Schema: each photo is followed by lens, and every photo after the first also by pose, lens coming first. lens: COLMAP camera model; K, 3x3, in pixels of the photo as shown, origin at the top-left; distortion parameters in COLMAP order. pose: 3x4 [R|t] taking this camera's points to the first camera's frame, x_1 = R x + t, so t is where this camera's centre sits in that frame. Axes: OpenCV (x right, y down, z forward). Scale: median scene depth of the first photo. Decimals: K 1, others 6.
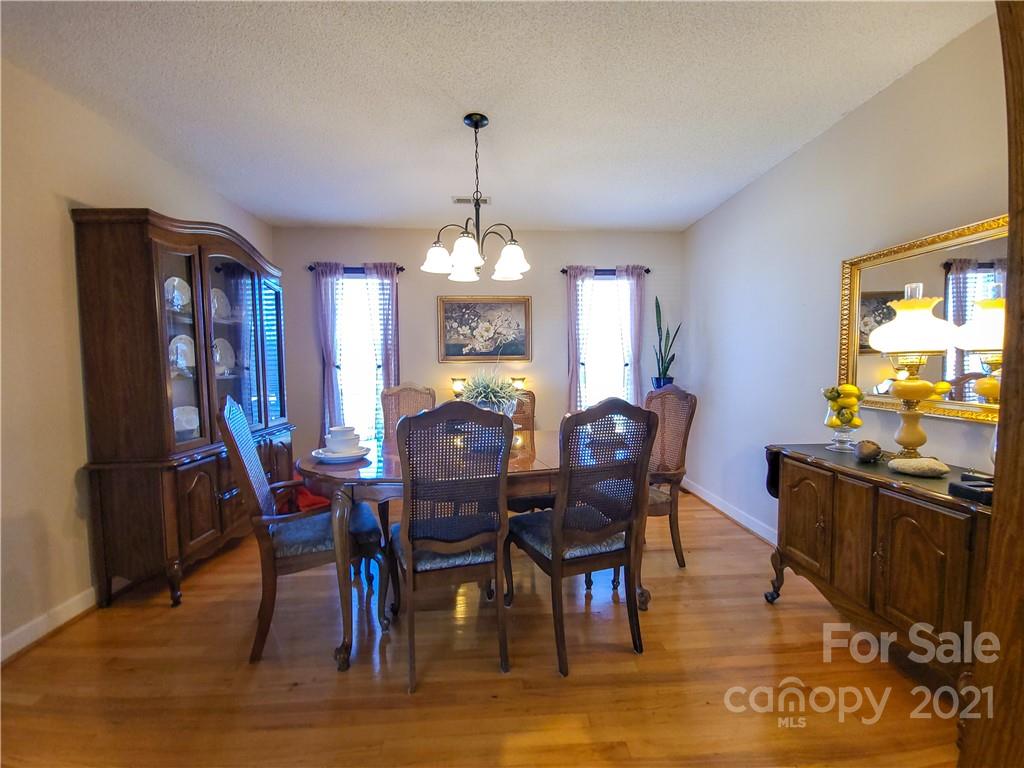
lens RADIAL K [[416.0, 0, 520.4], [0, 416.0, 386.7], [0, 0, 1]] dist [0.010617, -0.008461]
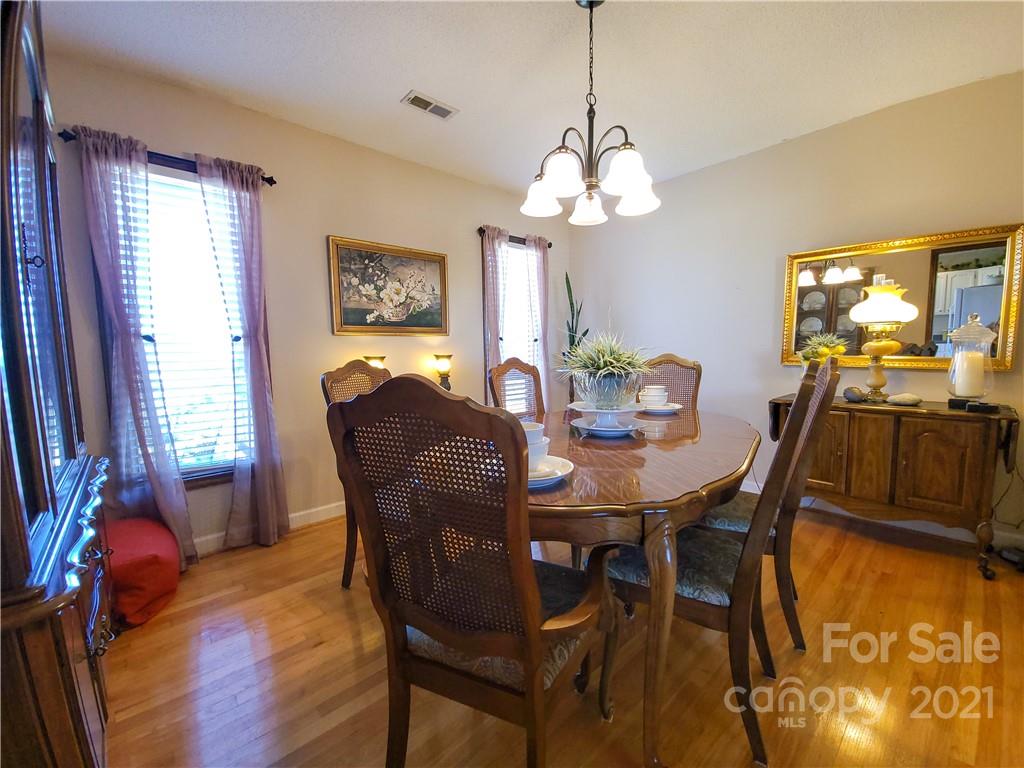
lens RADIAL K [[416.0, 0, 520.4], [0, 416.0, 386.7], [0, 0, 1]] dist [0.010617, -0.008461]
pose [[0.775388, -0.061740, 0.628460, -0.393292], [0.041636, 0.998042, 0.046678, 0.008205], [-0.630111, -0.010027, 0.776440, 0.276403]]
